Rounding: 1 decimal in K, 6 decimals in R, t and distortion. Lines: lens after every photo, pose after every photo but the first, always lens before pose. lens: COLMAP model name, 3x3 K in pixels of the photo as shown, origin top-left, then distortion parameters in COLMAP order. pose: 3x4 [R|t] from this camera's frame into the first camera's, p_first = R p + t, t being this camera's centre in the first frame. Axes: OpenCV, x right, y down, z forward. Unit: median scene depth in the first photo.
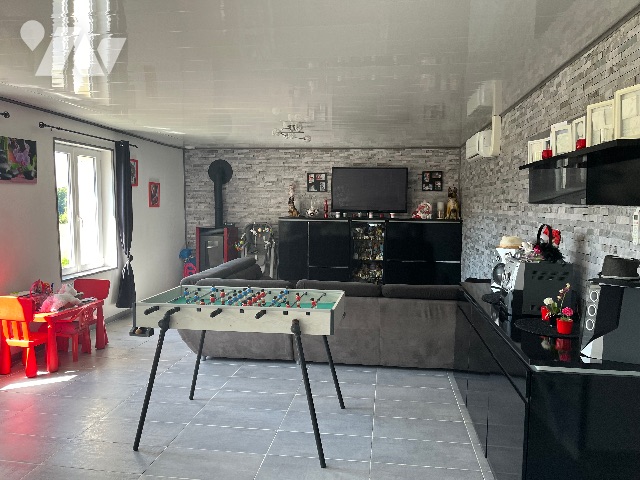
lens RADIAL K [[483.5, 0, 320.0], [0, 483.5, 240.0], [0, 0, 1]] dist [-0.000044, -0.003281]
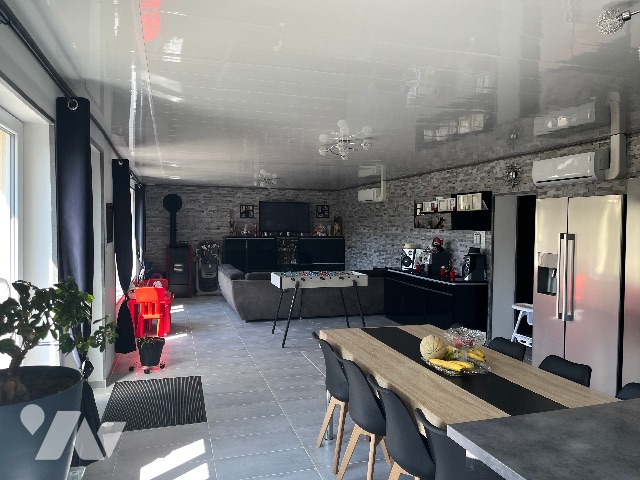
lens RADIAL K [[483.5, 0, 320.0], [0, 483.5, 240.0], [0, 0, 1]] dist [-0.000044, -0.003281]
pose [[0.902965, -0.016751, 0.429388, -0.437953], [0.032510, 0.999039, -0.029392, 0.012820], [-0.428484, 0.040500, 0.902641, -0.379328]]
